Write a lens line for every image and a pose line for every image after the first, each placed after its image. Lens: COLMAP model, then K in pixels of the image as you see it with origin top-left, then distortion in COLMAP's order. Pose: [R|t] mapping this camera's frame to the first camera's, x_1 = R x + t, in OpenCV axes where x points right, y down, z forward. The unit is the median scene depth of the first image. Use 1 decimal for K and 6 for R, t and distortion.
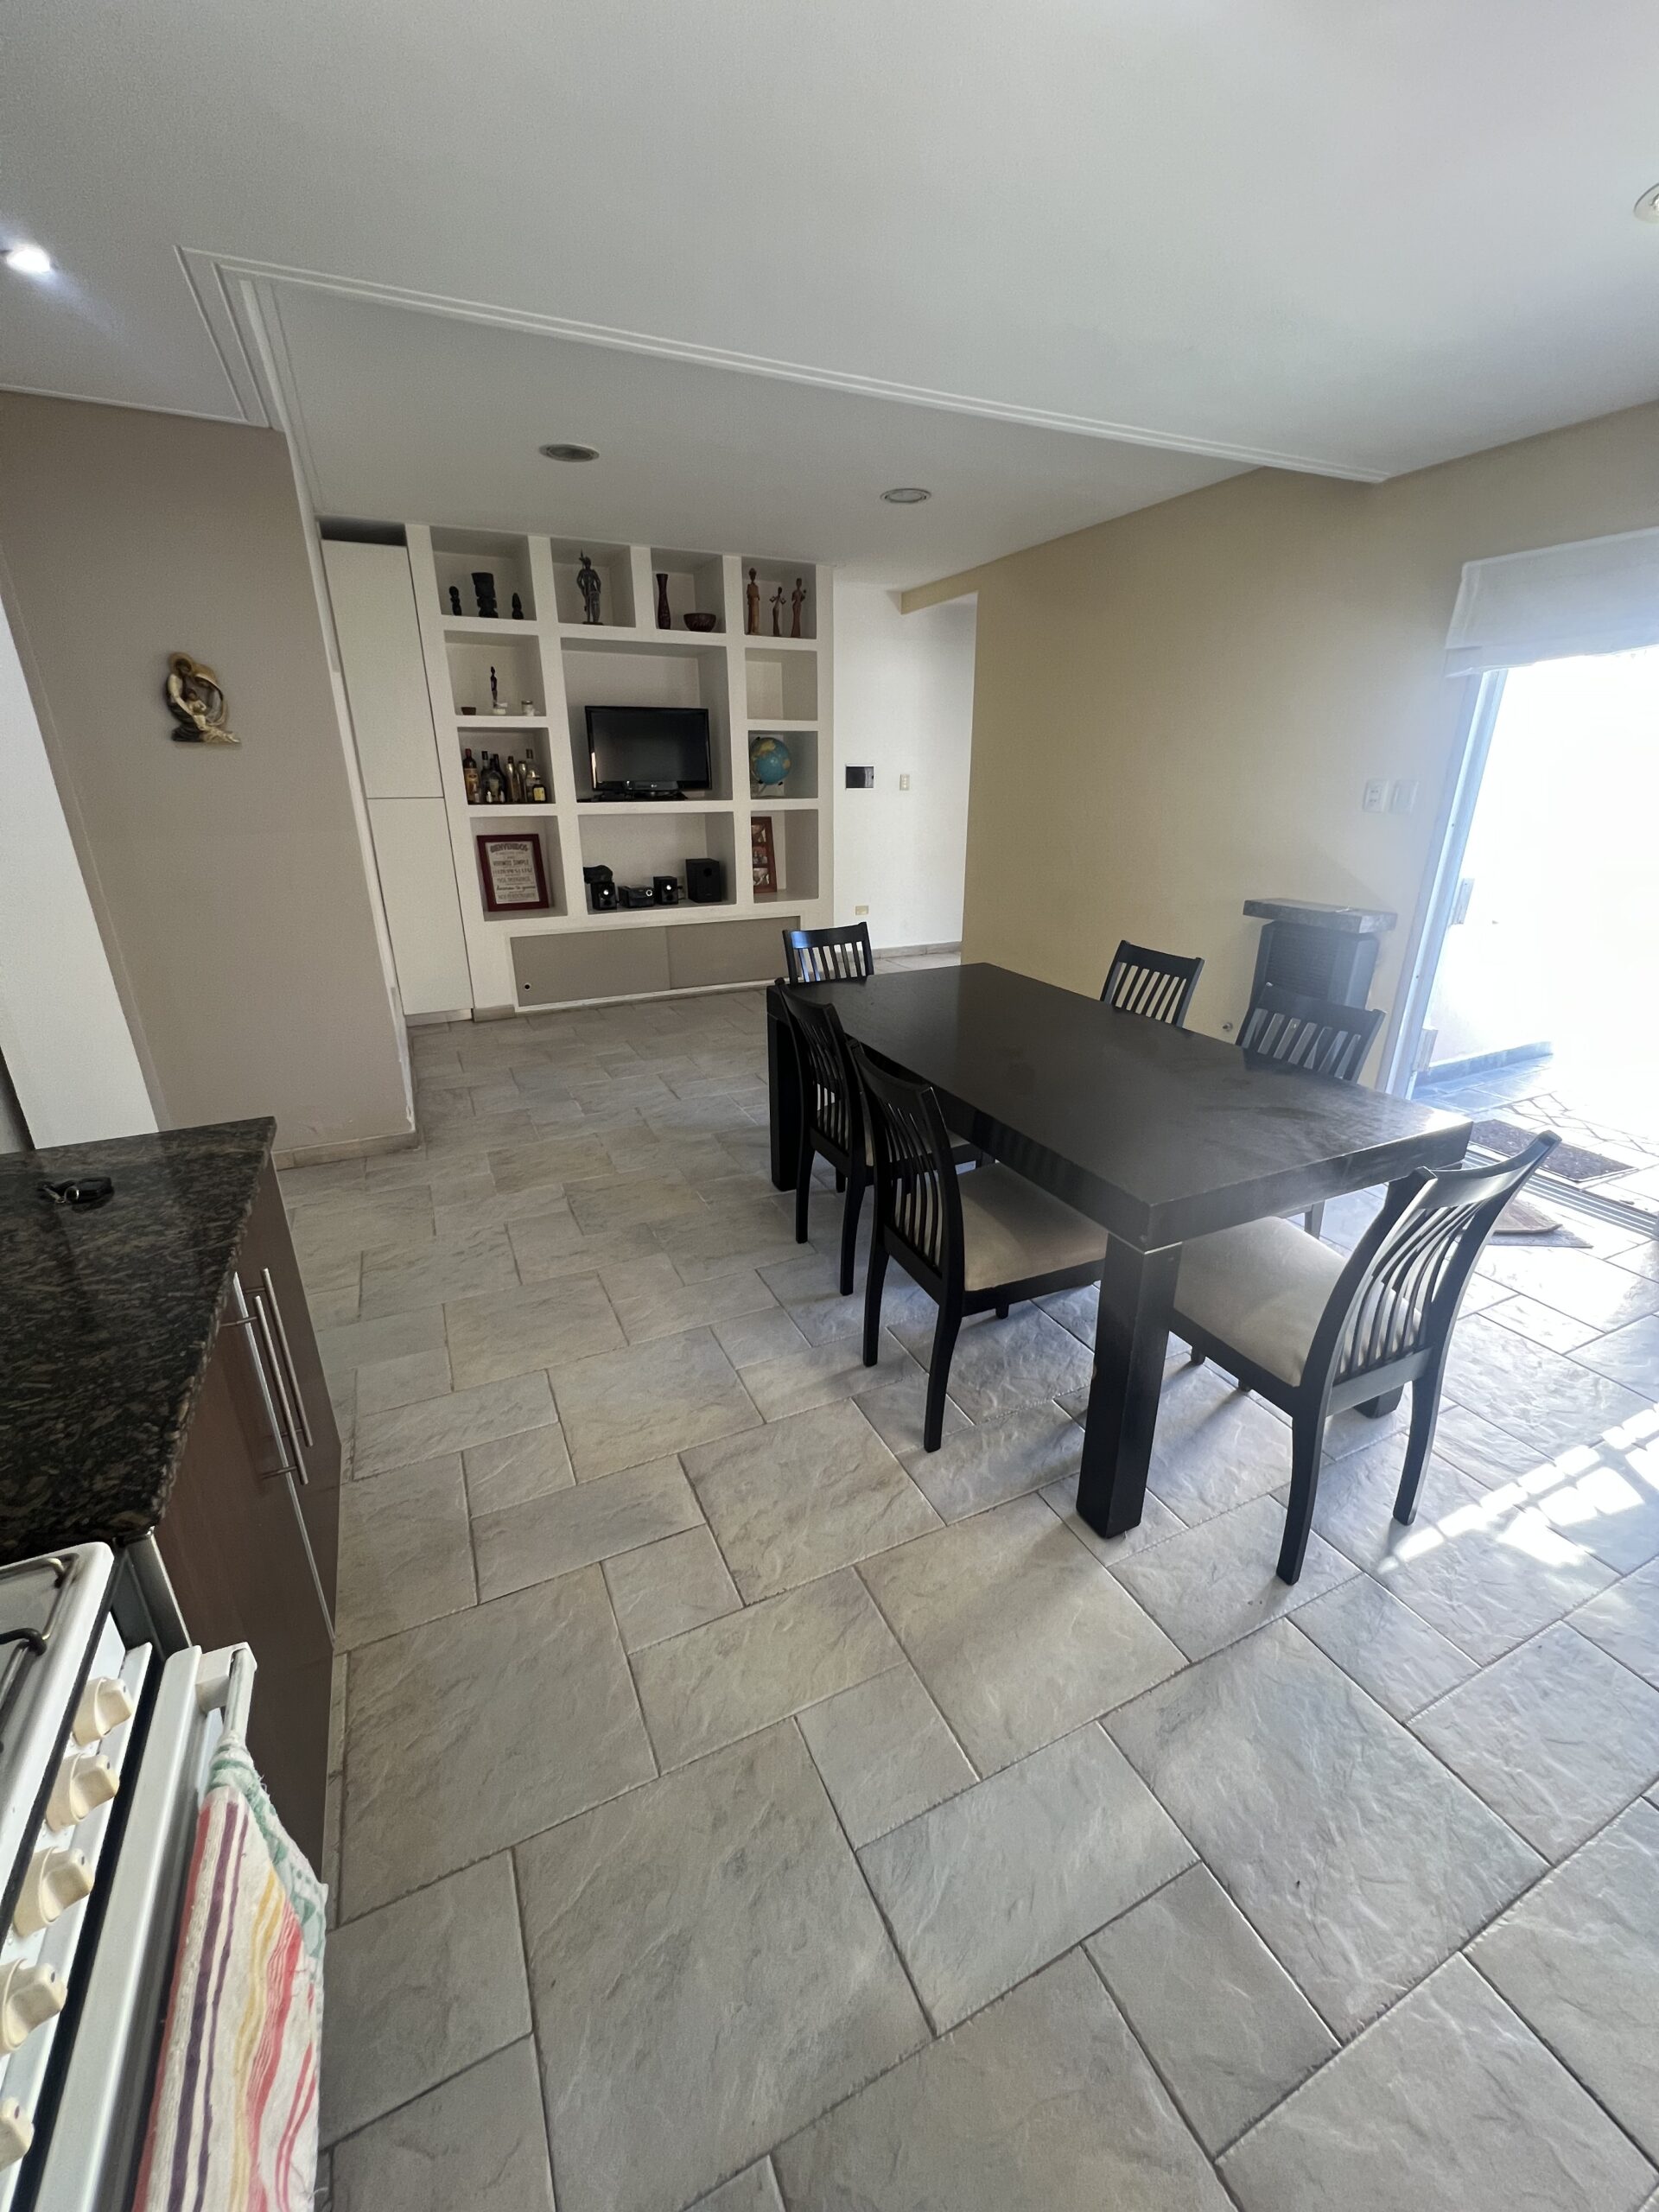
lens RADIAL K [[885.9, 0, 833.0], [0, 885.9, 1101.5], [0, 0, 1]] dist [-0.004956, 0.001585]
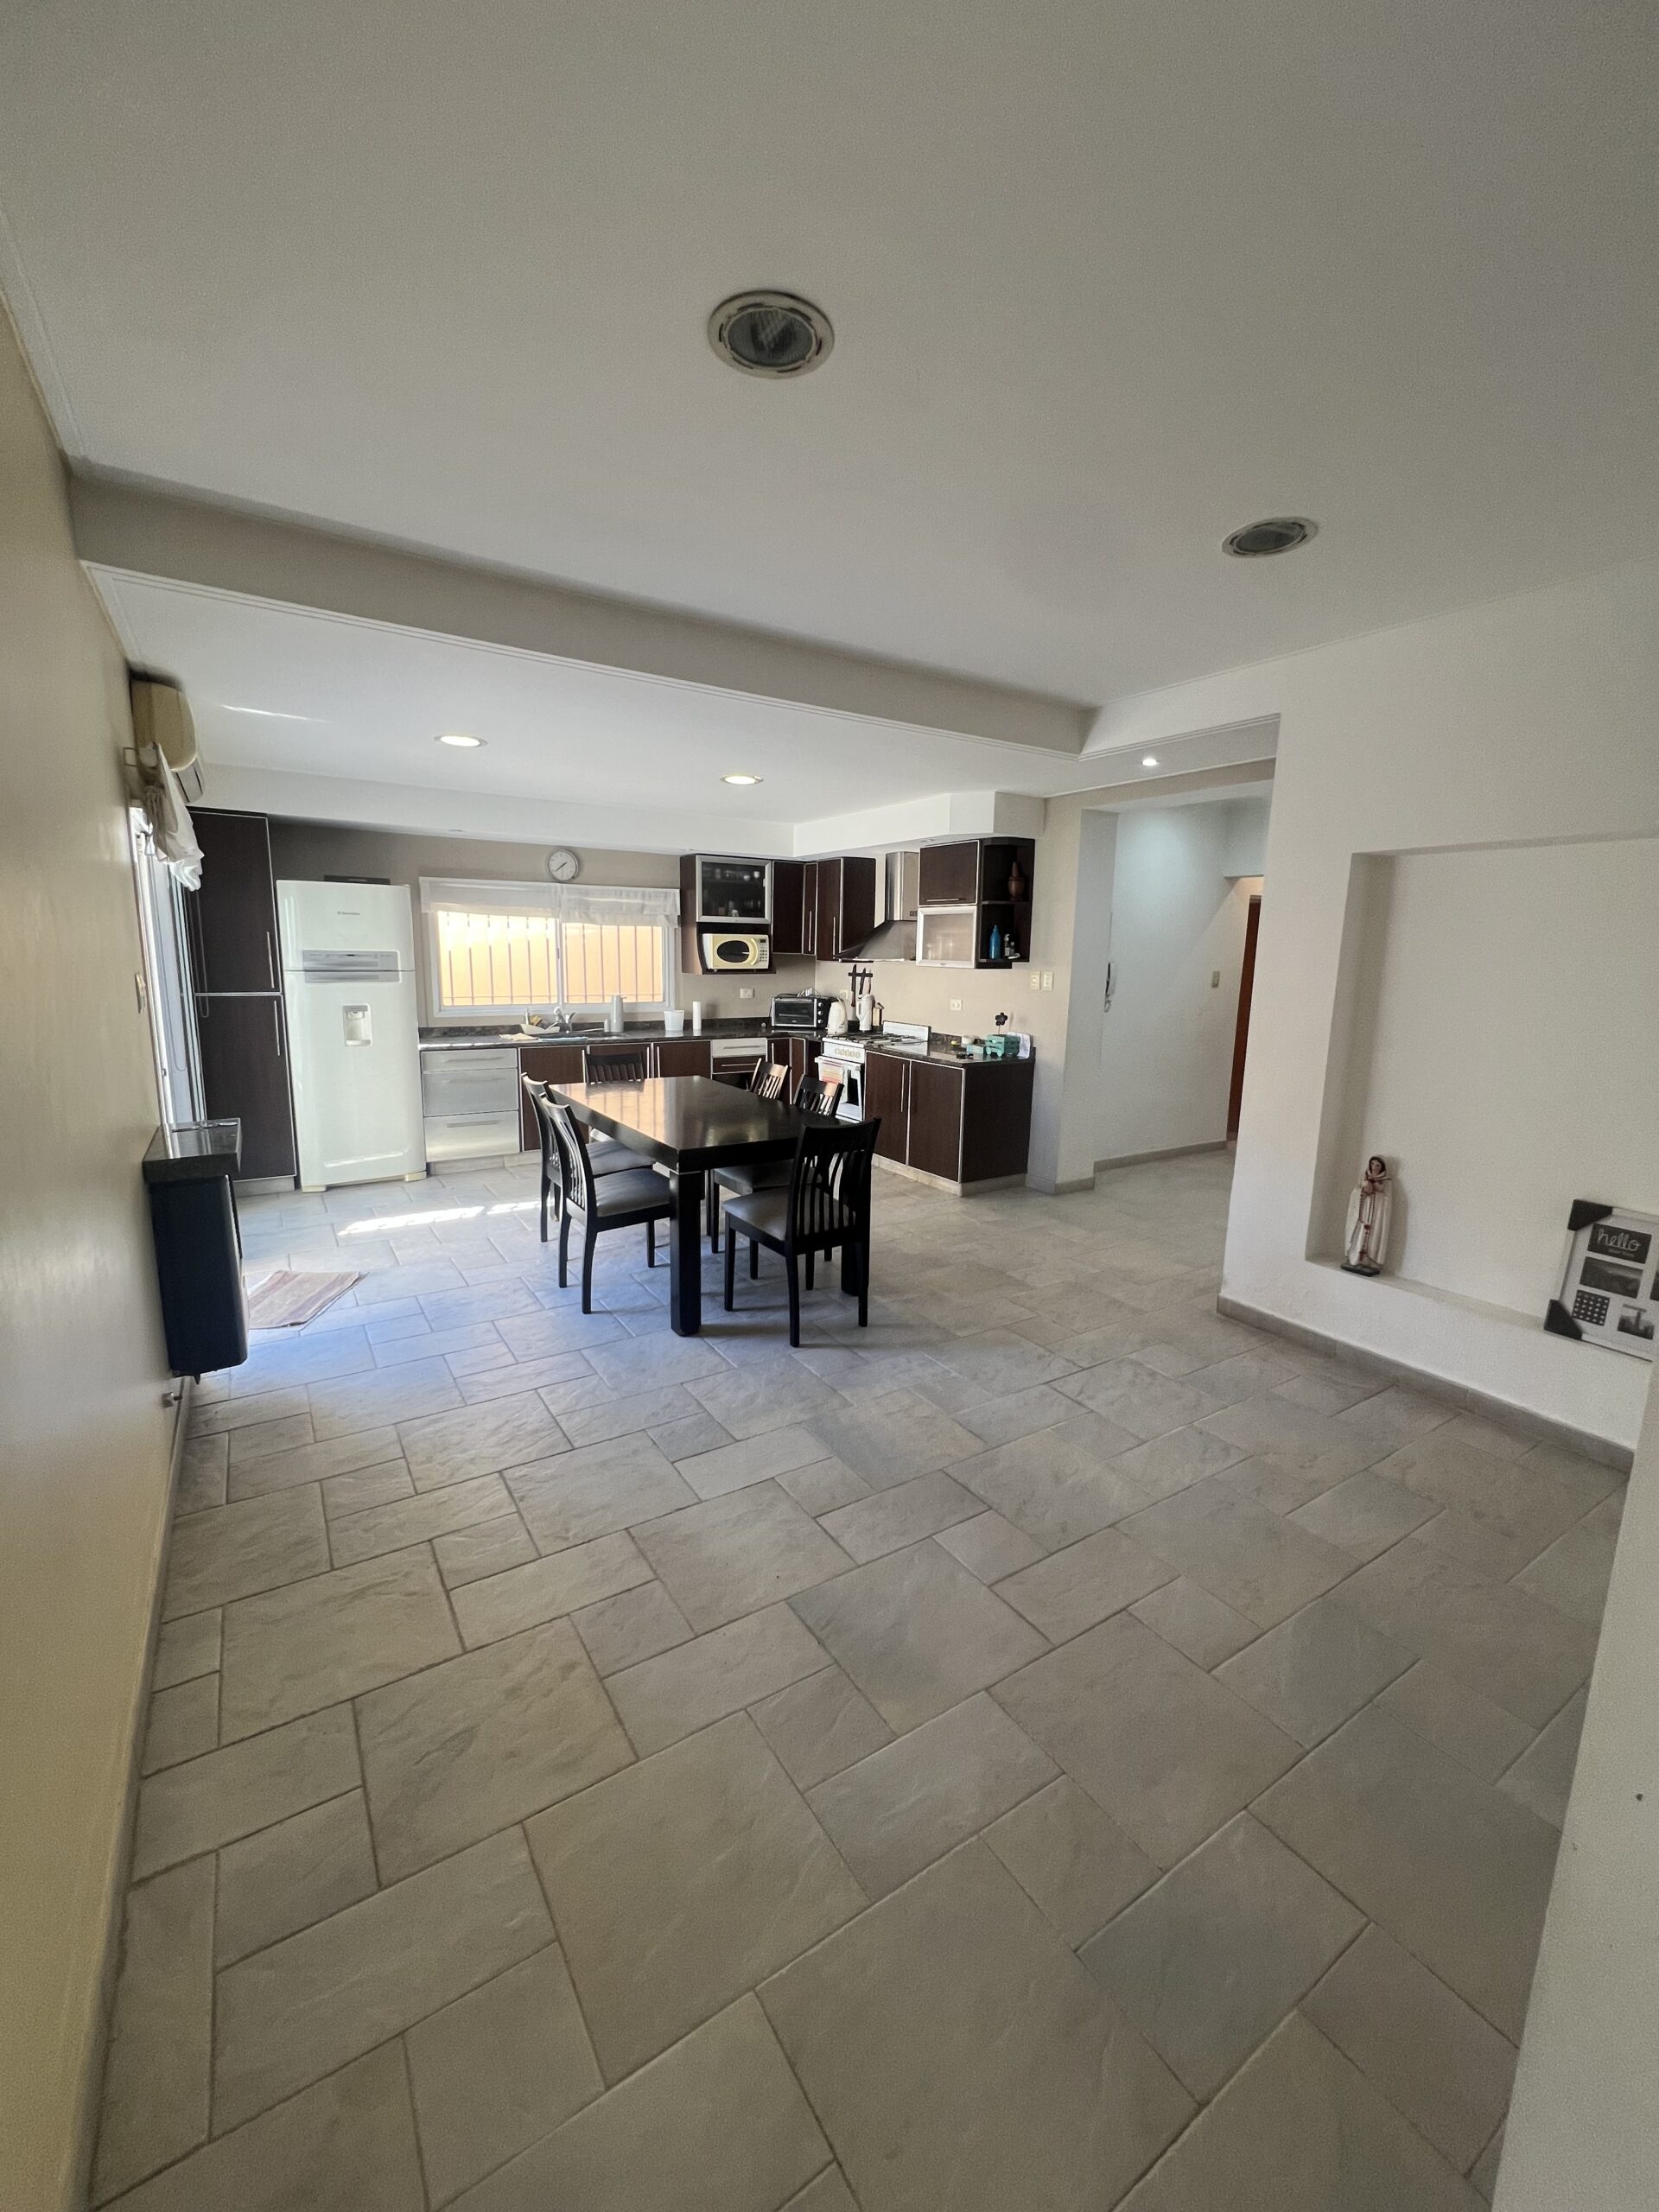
lens RADIAL K [[885.9, 0, 833.0], [0, 885.9, 1101.5], [0, 0, 1]] dist [-0.004956, 0.001585]
pose [[-0.990801, 0.007913, -0.135097, 0.127648], [-0.061779, 0.861746, 0.503564, -0.679892], [0.120404, 0.507278, -0.853330, 1.751660]]
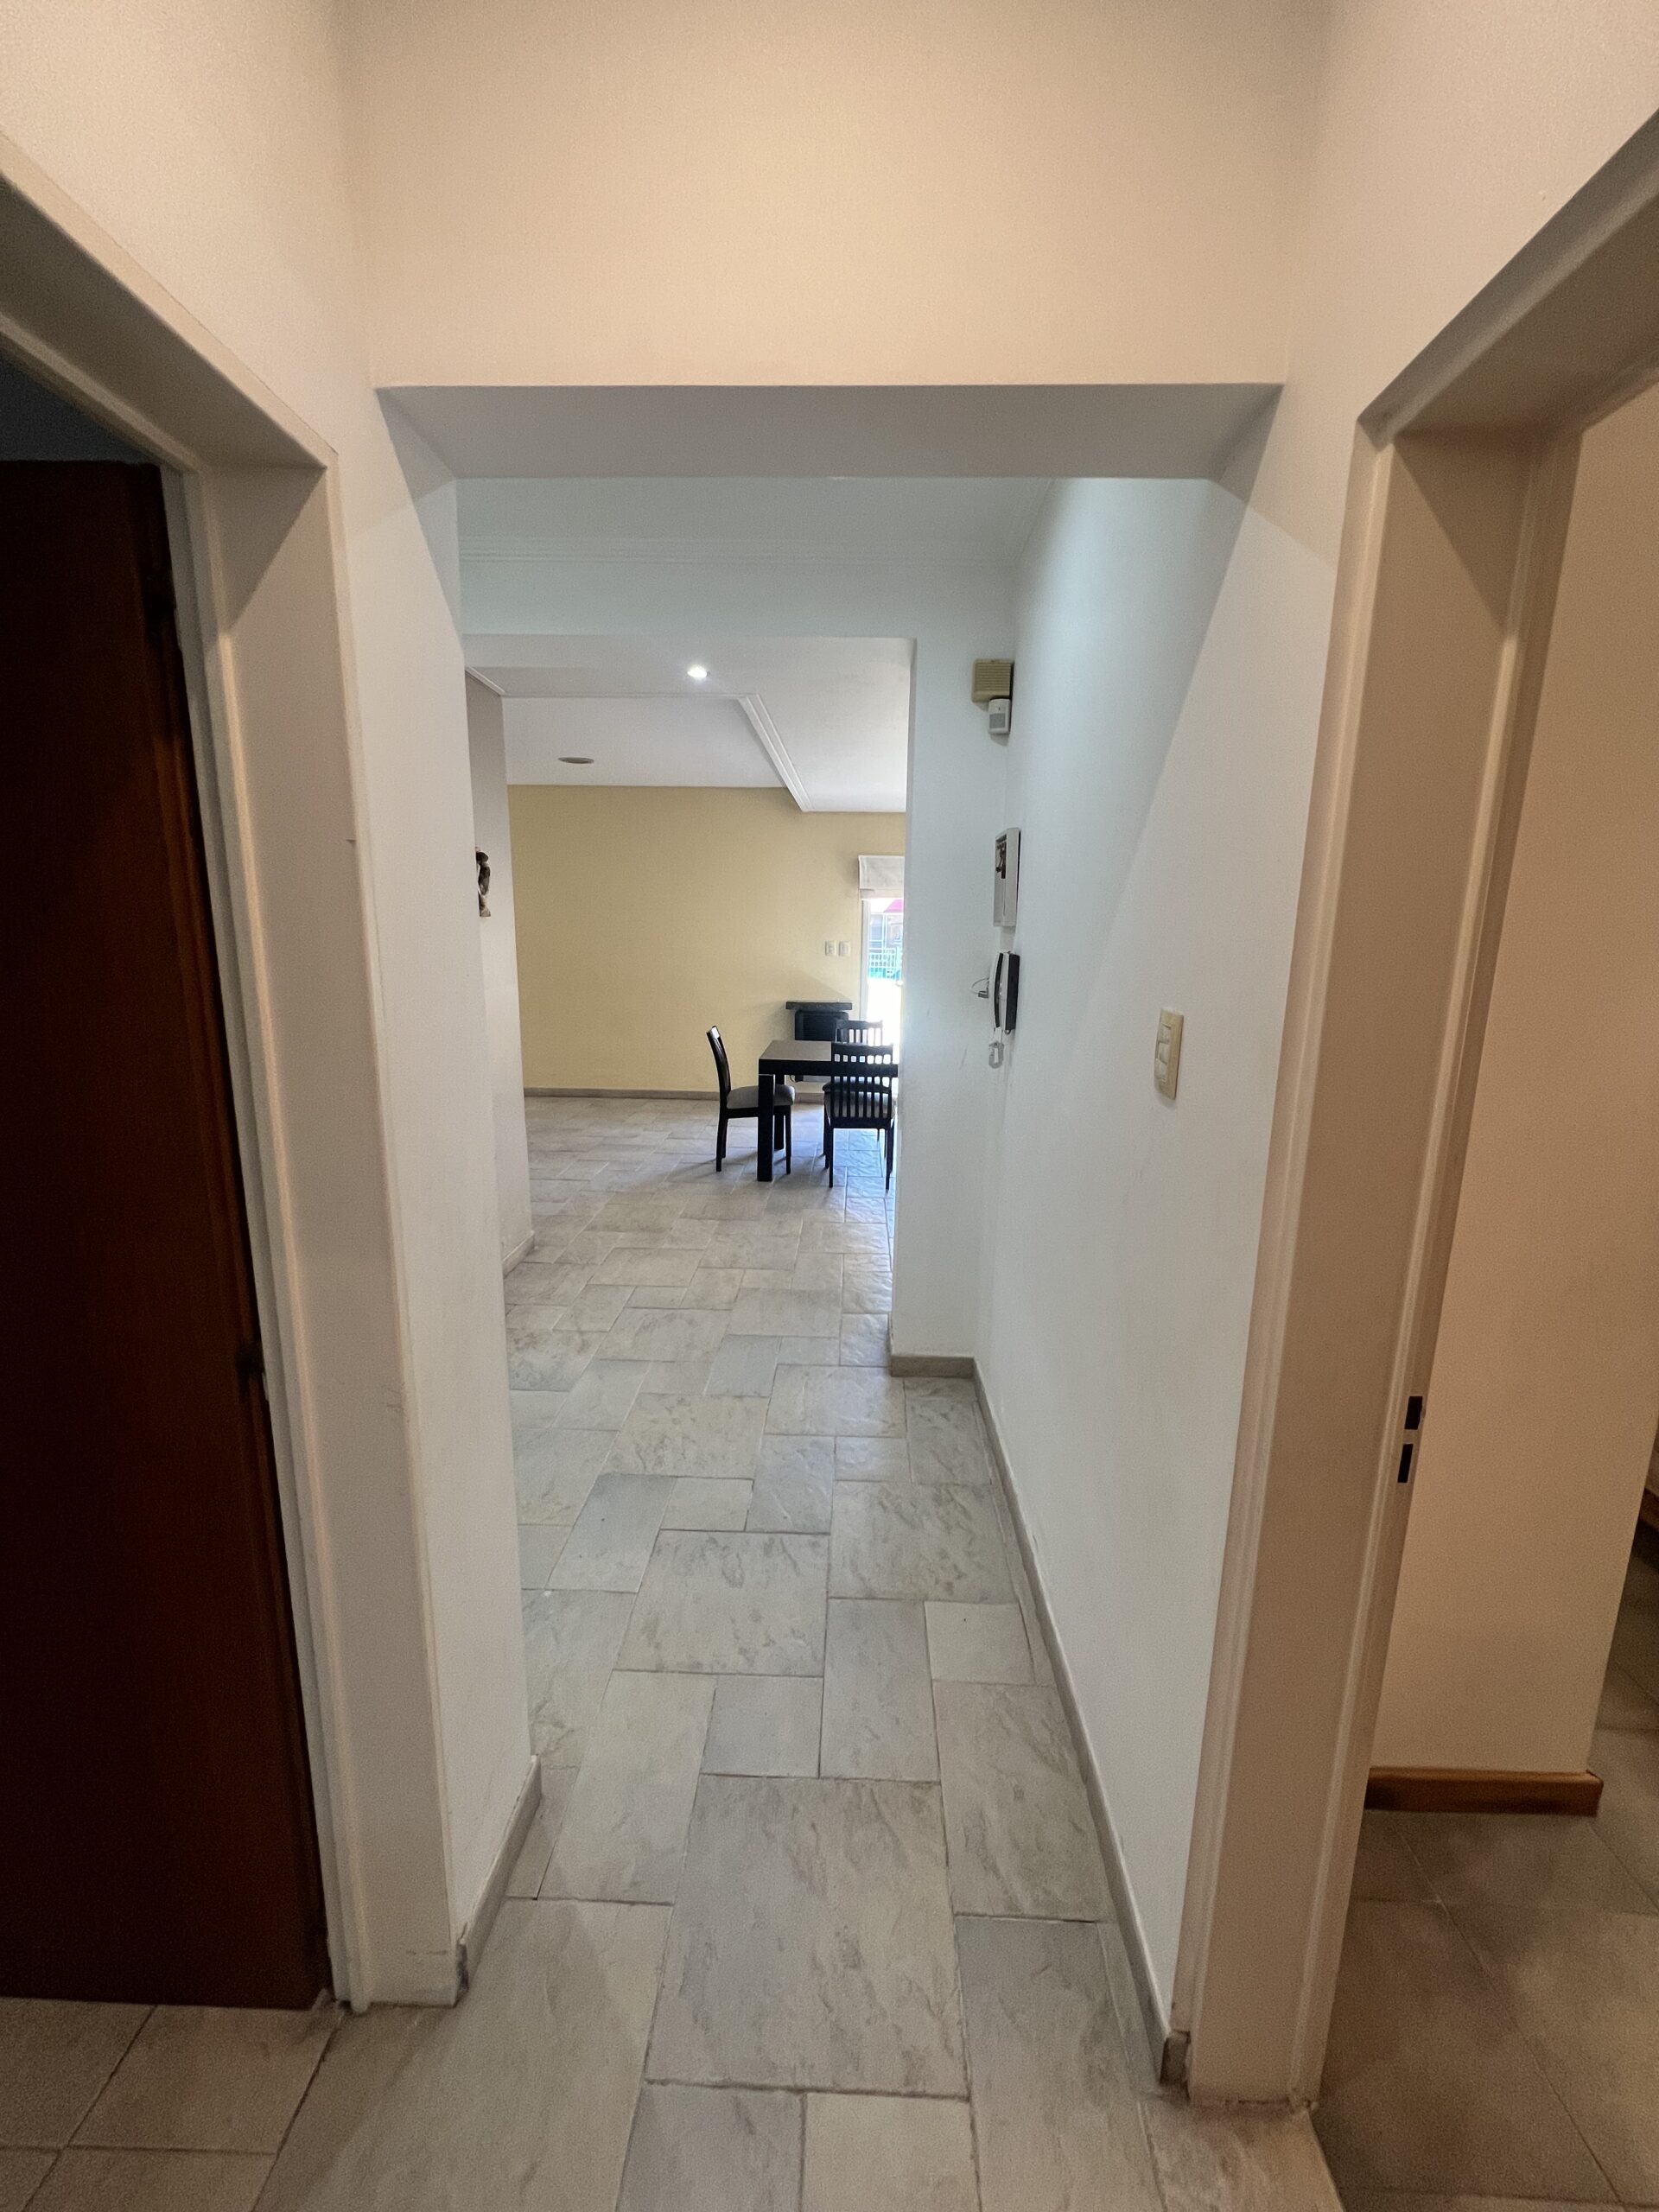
lens RADIAL K [[885.9, 0, 833.0], [0, 885.9, 1101.5], [0, 0, 1]] dist [-0.004956, 0.001585]
pose [[0.449919, -0.161097, 0.878419, -1.307822], [0.297750, 0.954378, 0.022523, -0.040331], [-0.841973, 0.251416, 0.477360, 0.069758]]
